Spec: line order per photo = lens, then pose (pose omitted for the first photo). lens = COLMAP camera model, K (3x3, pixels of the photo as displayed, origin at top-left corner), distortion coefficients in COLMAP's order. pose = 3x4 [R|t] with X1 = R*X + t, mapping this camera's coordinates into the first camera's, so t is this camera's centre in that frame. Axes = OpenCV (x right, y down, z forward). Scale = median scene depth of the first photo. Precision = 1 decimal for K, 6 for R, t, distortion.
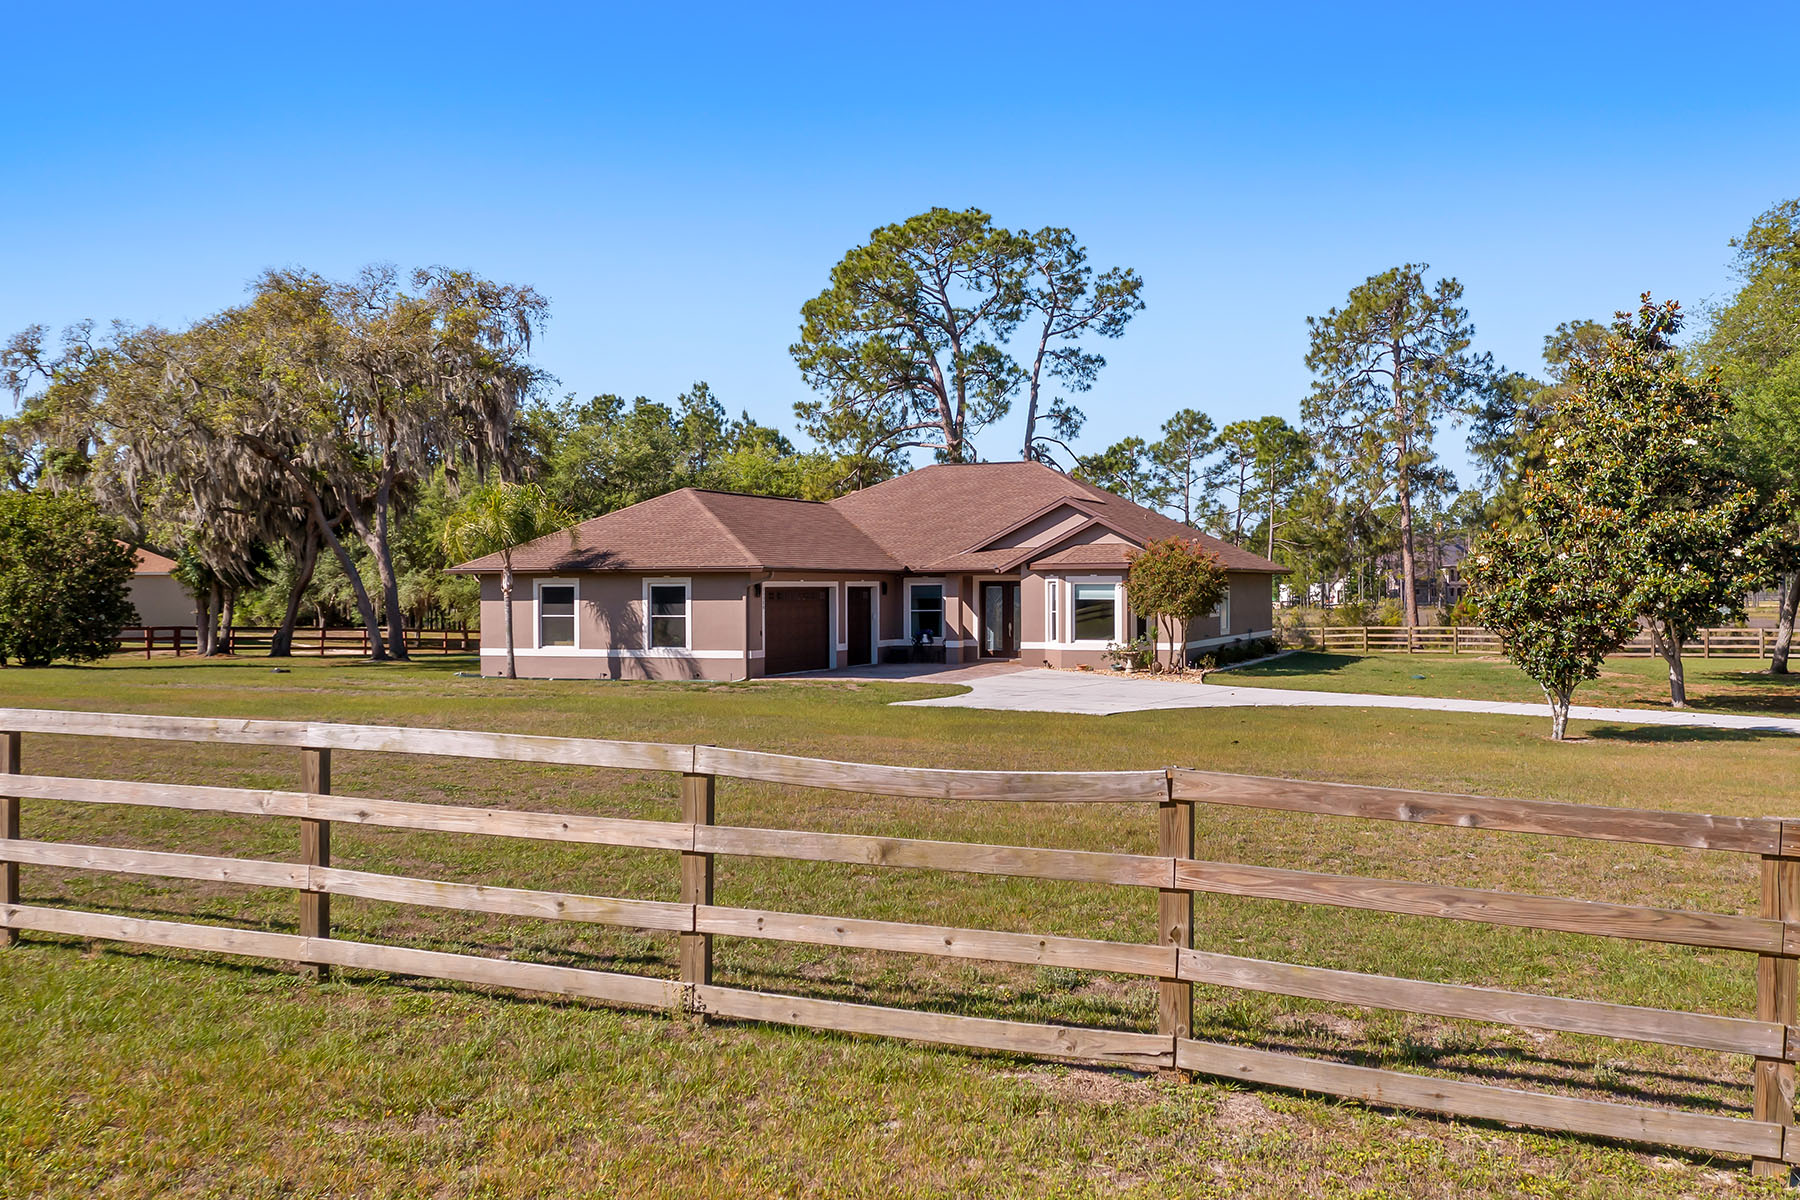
lens RADIAL K [[1666.3, 0, 894.7], [0, 1666.3, 598.9], [0, 0, 1]] dist [-0.017402, 0.000000]
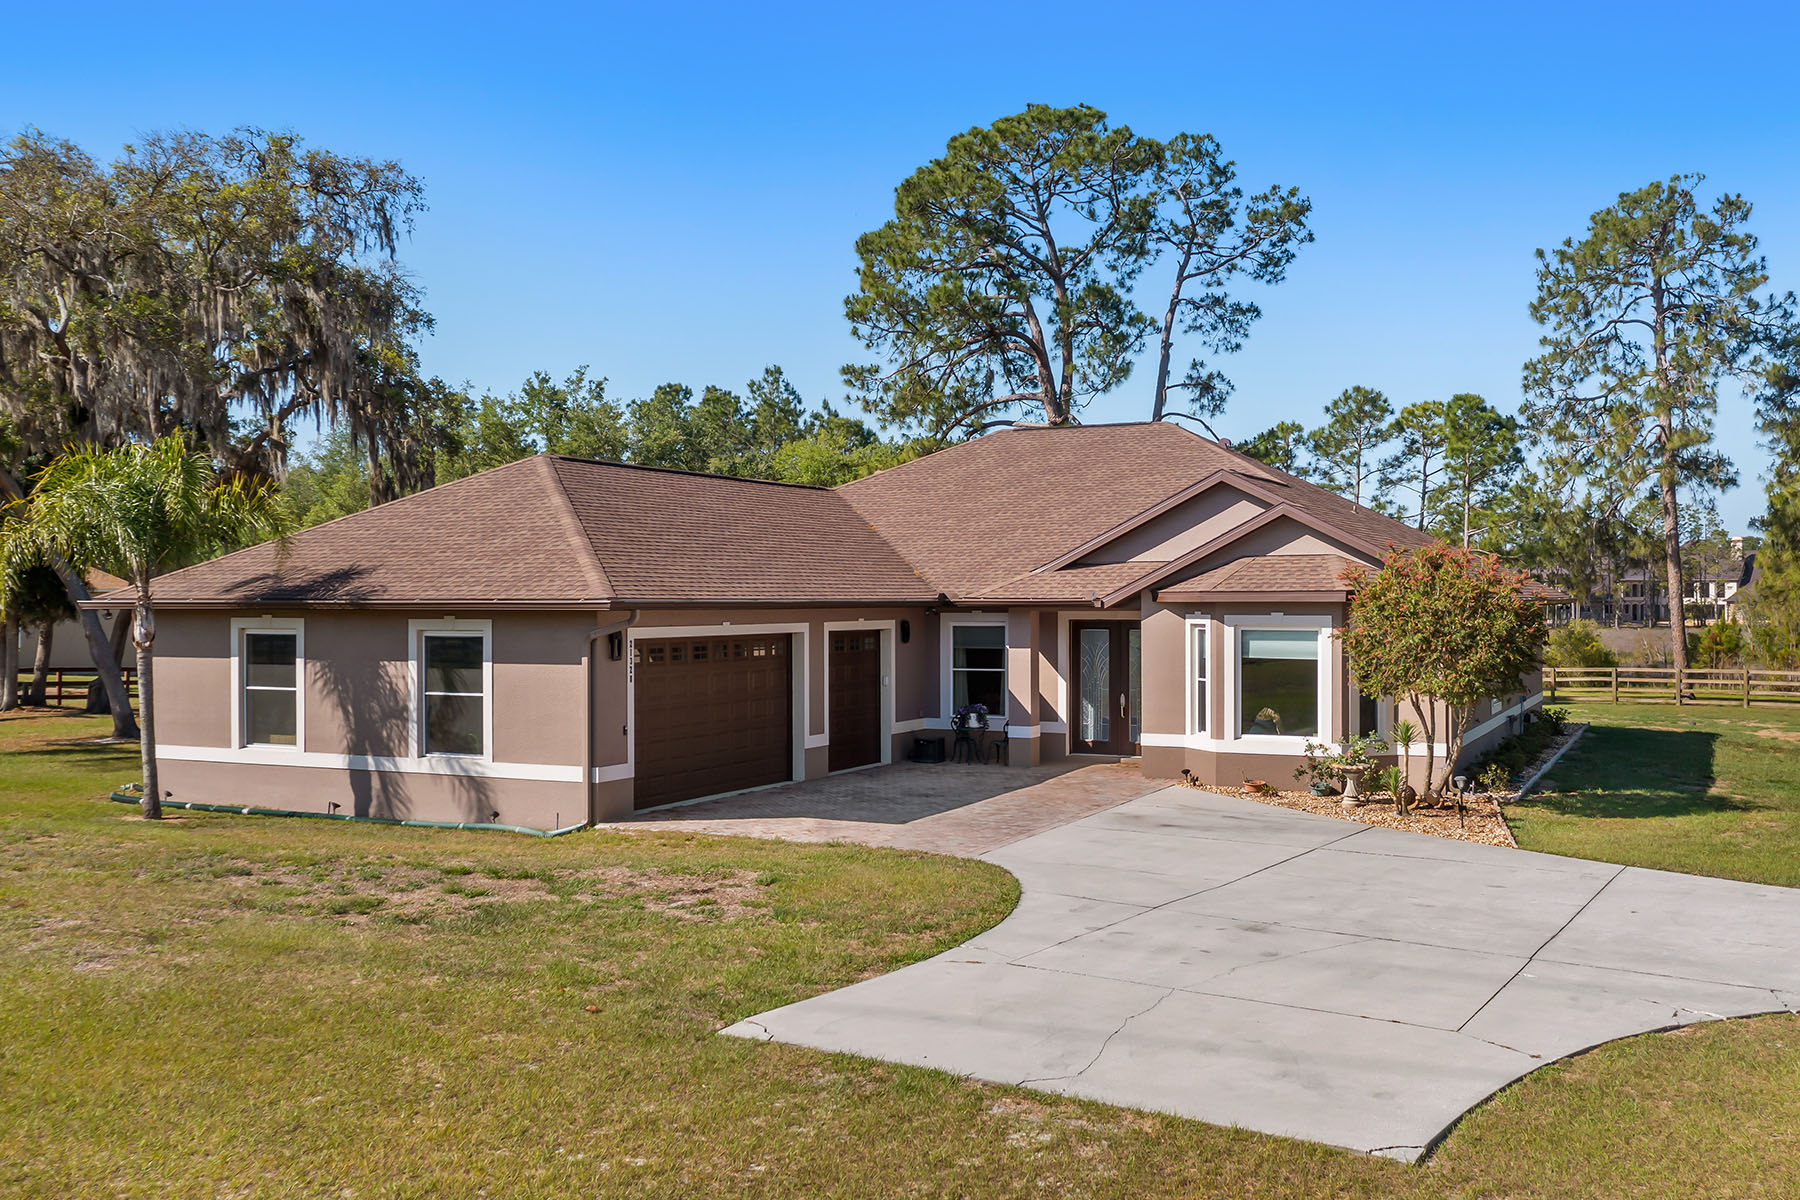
lens RADIAL K [[1666.3, 0, 911.0], [0, 1666.3, 601.1], [0, 0, 1]] dist [-0.017402, 0.000000]
pose [[0.997748, 0.002542, -0.067022, 0.021004], [-0.002867, 0.999985, -0.004759, -0.008530], [0.067009, 0.004941, 0.997740, 0.254869]]
